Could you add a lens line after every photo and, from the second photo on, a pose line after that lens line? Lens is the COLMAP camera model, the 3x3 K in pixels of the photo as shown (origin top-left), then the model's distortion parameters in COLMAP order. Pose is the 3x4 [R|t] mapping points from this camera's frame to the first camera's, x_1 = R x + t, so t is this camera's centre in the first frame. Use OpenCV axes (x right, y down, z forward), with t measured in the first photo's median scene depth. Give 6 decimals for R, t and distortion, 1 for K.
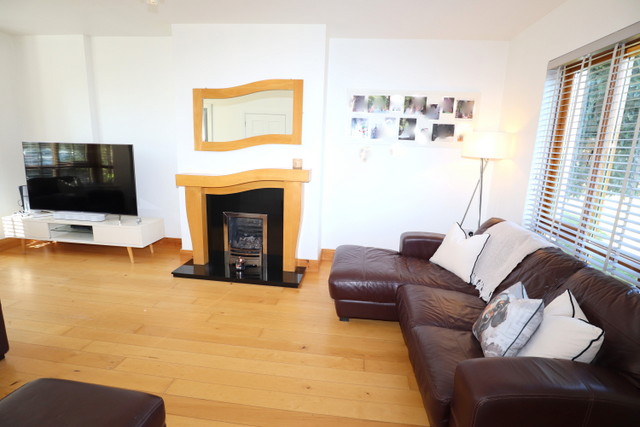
lens RADIAL K [[323.4, 0, 320.3], [0, 323.4, 214.6], [0, 0, 1]] dist [-0.038710, 0.004300]
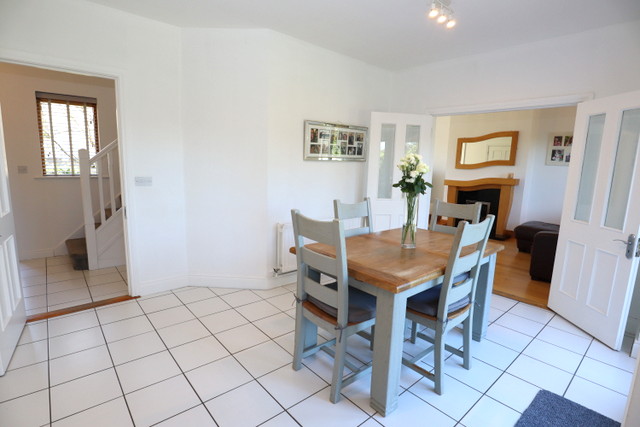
lens RADIAL K [[323.4, 0, 320.4], [0, 323.4, 212.4], [0, 0, 1]] dist [-0.038710, 0.004300]
pose [[0.748025, 0.089220, -0.657647, 0.328102], [-0.136532, 0.990415, -0.020930, 0.232067], [0.649475, 0.105446, 0.753036, -1.041490]]
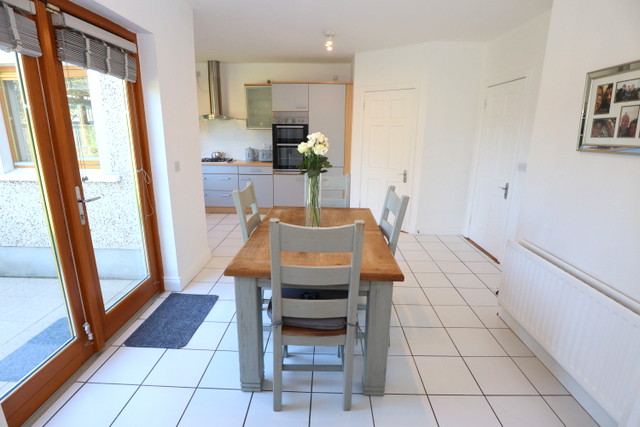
lens RADIAL K [[323.4, 0, 320.1], [0, 323.4, 213.7], [0, 0, 1]] dist [-0.038710, 0.004300]
pose [[-0.993727, -0.027934, -0.108288, -0.388106], [-0.072572, 0.897805, 0.434373, -0.614480], [0.085088, 0.439507, -0.894200, 2.577869]]
